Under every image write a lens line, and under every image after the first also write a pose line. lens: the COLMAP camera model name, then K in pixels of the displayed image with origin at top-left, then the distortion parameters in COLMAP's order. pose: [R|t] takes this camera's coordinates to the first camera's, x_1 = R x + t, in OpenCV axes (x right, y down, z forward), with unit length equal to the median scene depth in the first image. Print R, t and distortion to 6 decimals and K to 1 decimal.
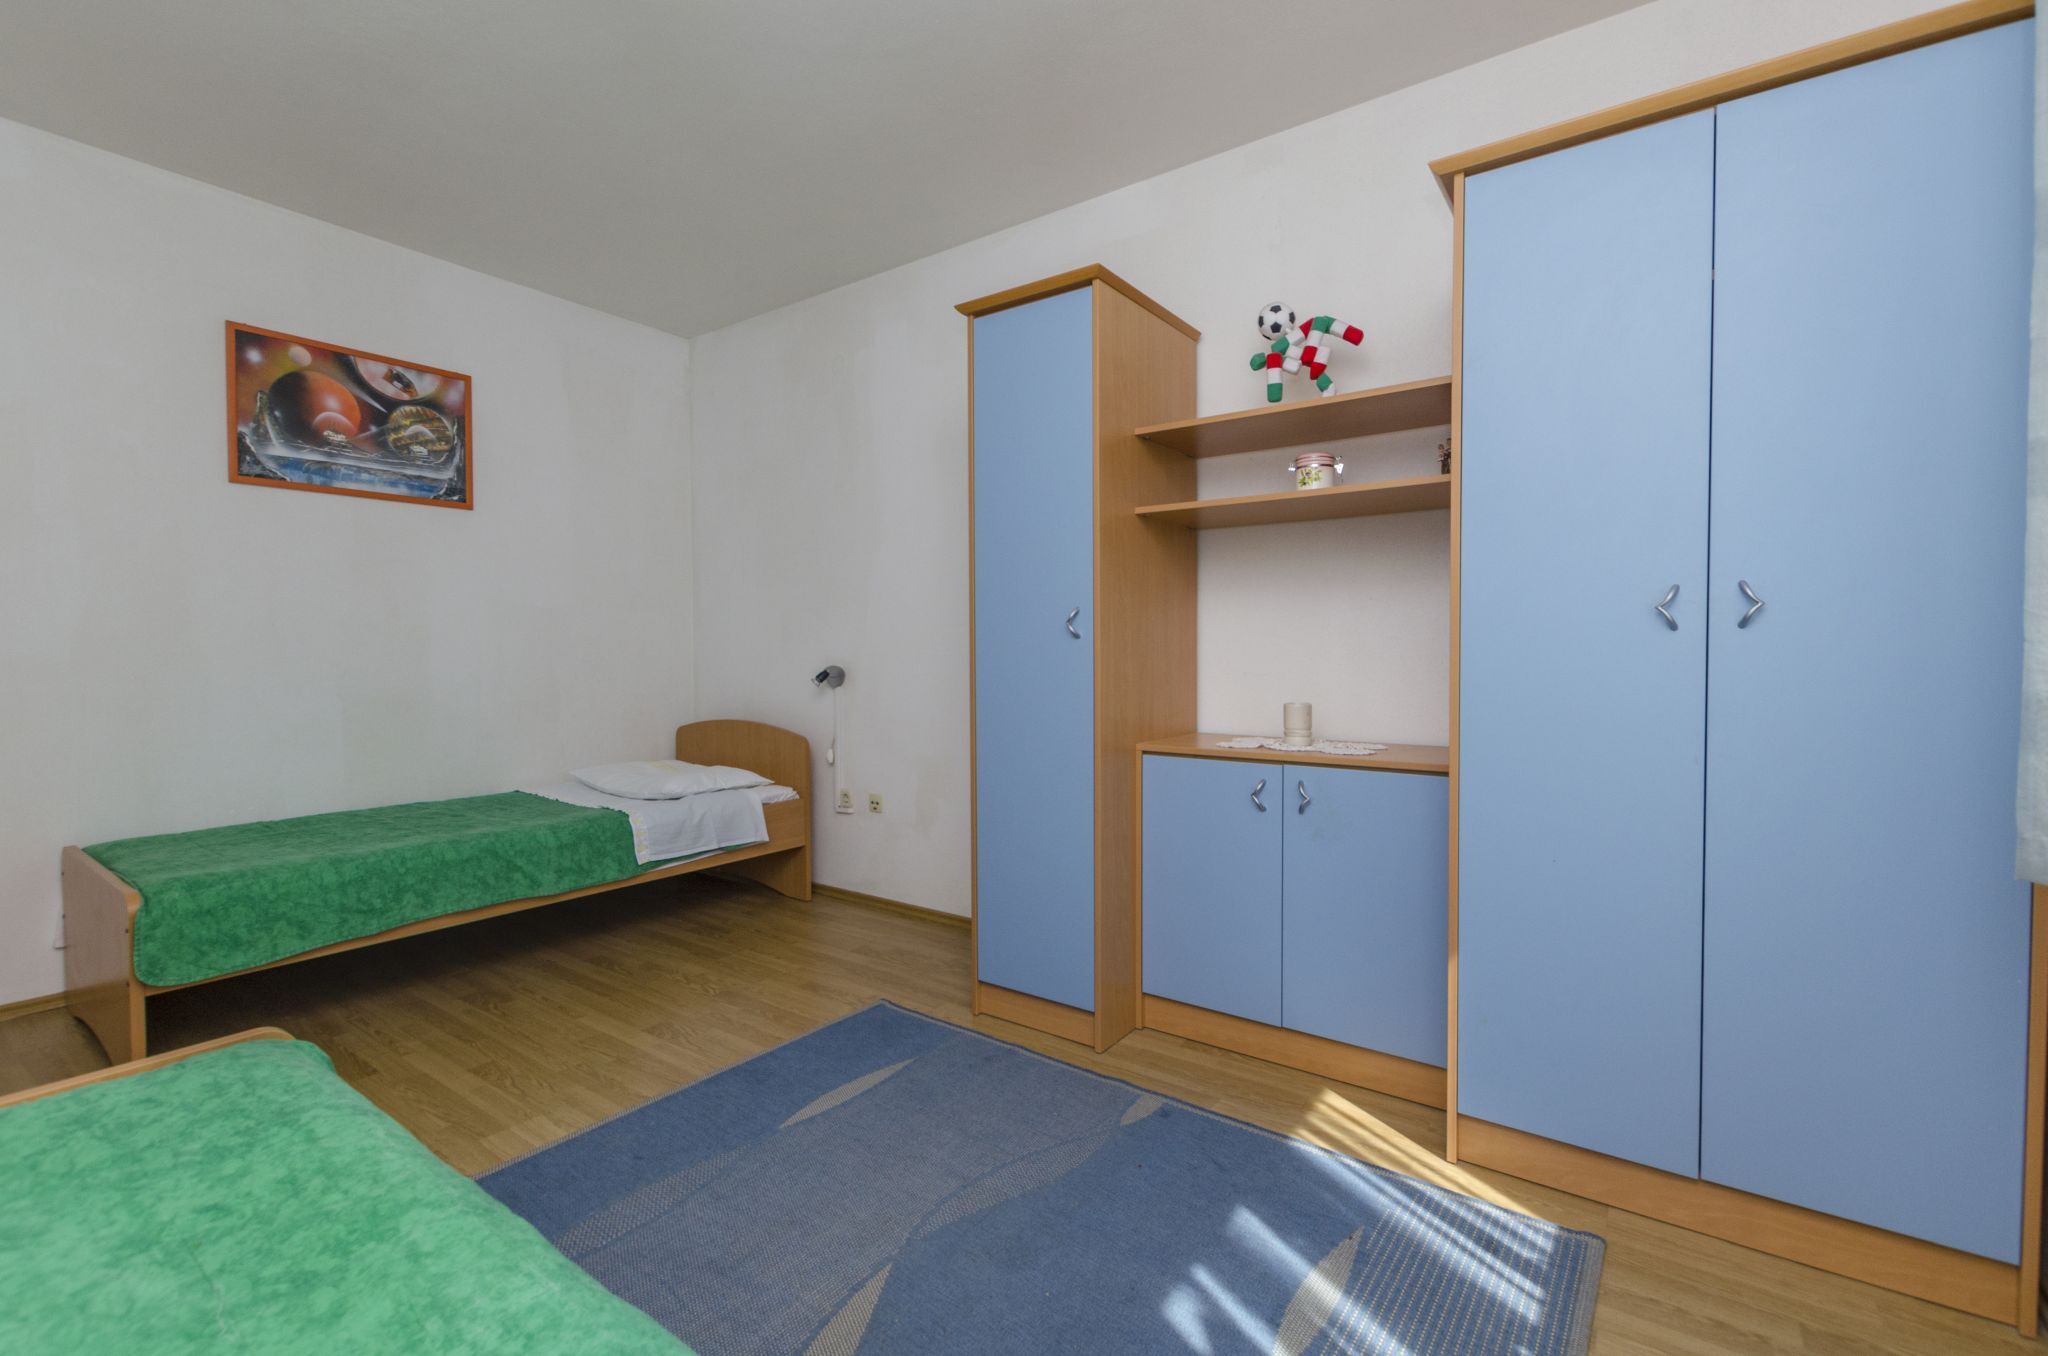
lens RADIAL K [[911.9, 0, 1050.8], [0, 911.9, 680.3], [0, 0, 1]] dist [0.016704, -0.008450]
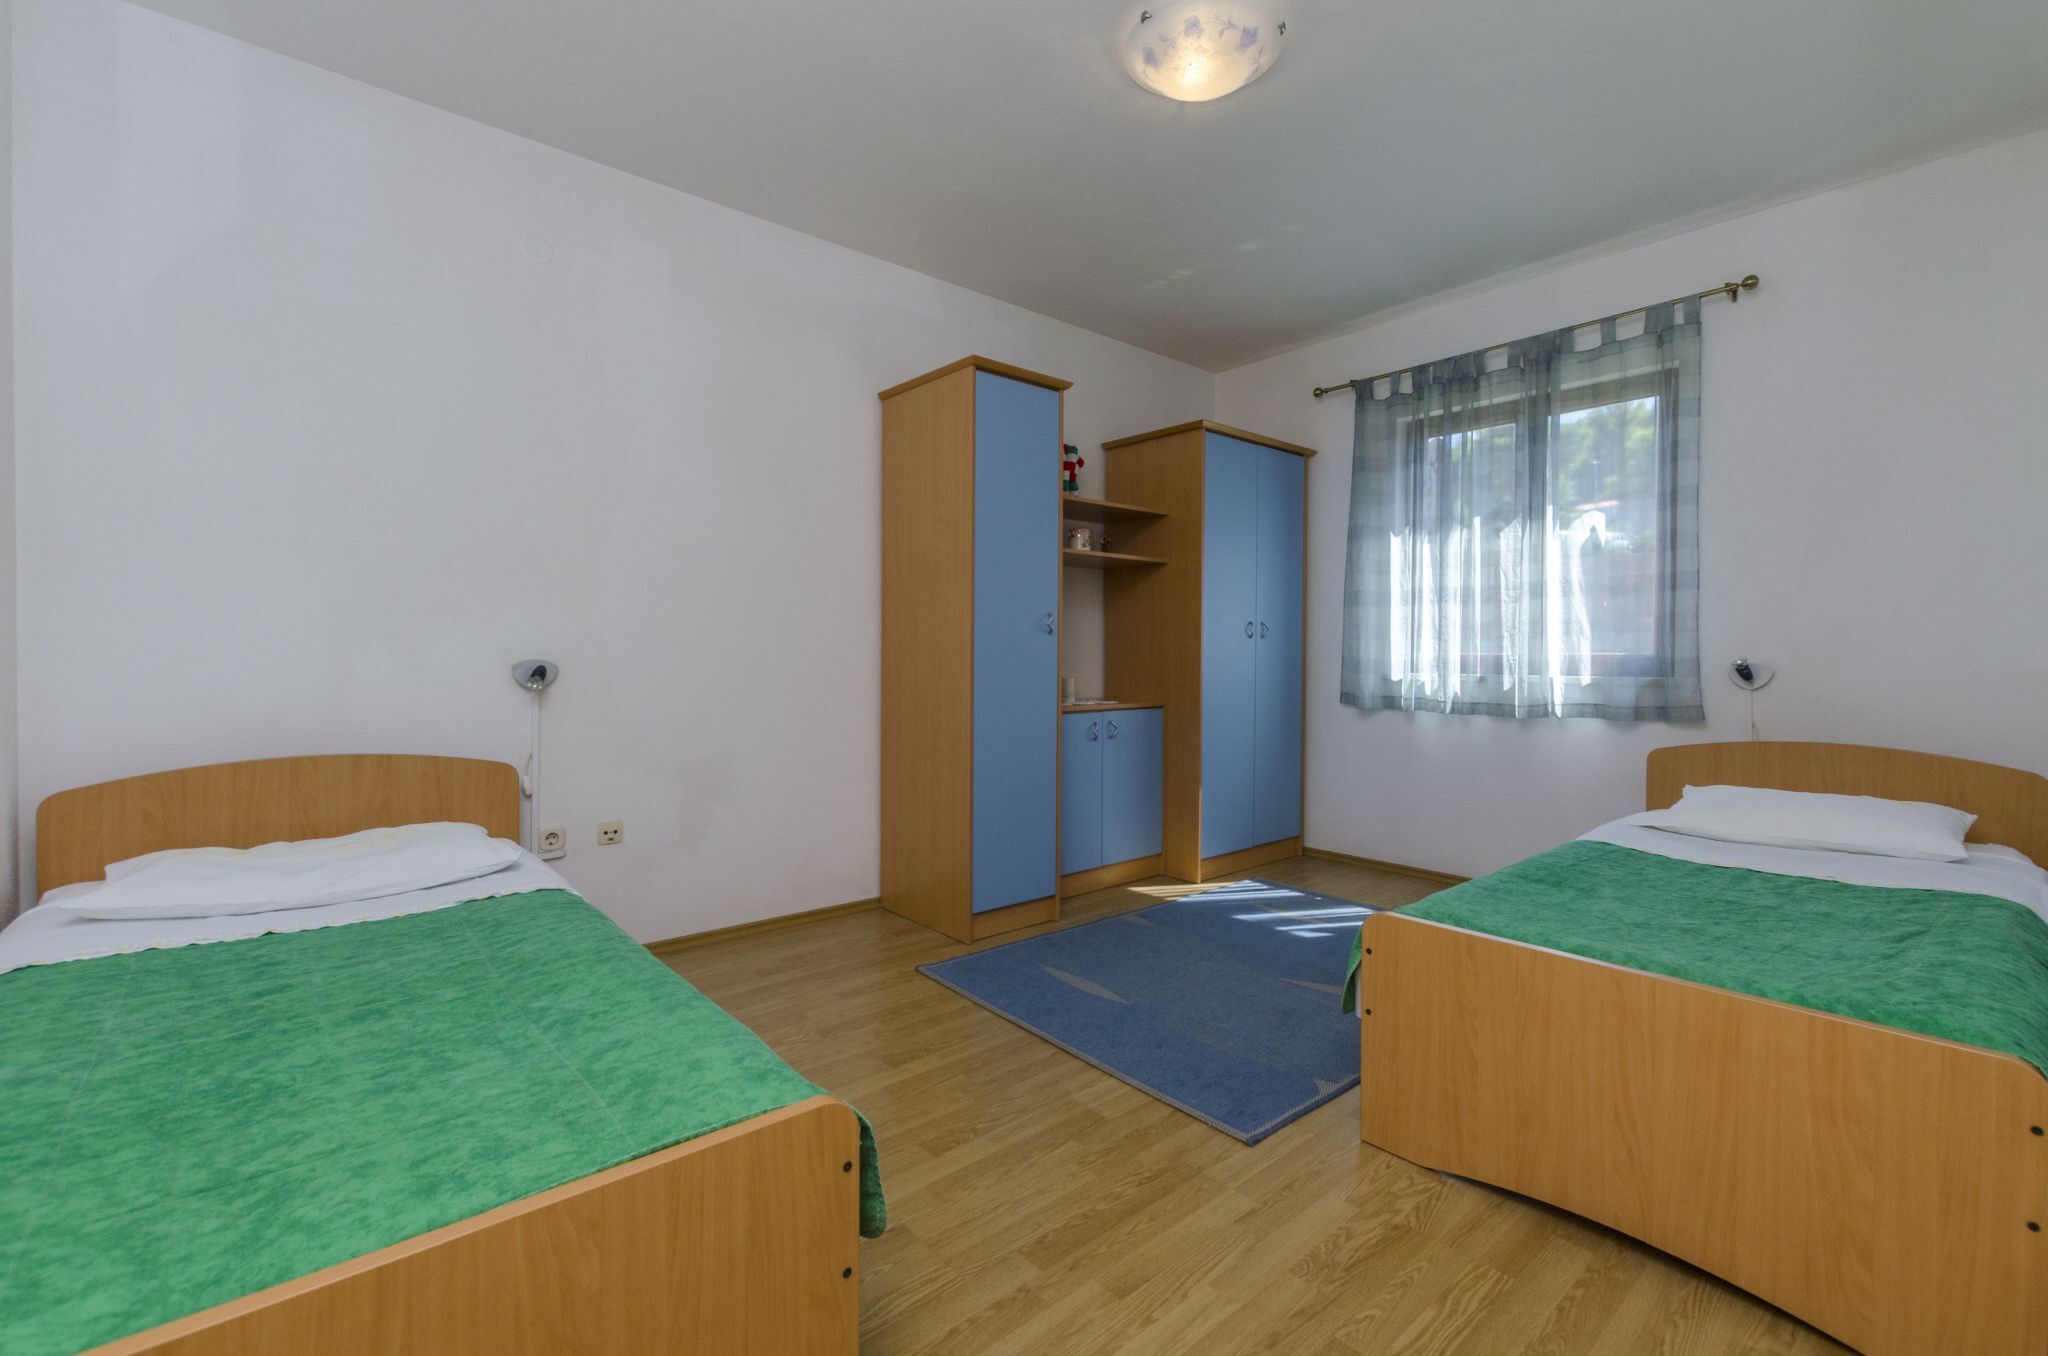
lens RADIAL K [[911.9, 0, 1050.8], [0, 911.9, 680.3], [0, 0, 1]] dist [0.016704, -0.008450]
pose [[0.203272, -0.029811, 0.978668, -1.367413], [0.026740, 0.999333, 0.024886, -0.010470], [-0.978757, 0.021111, 0.203933, 0.714214]]
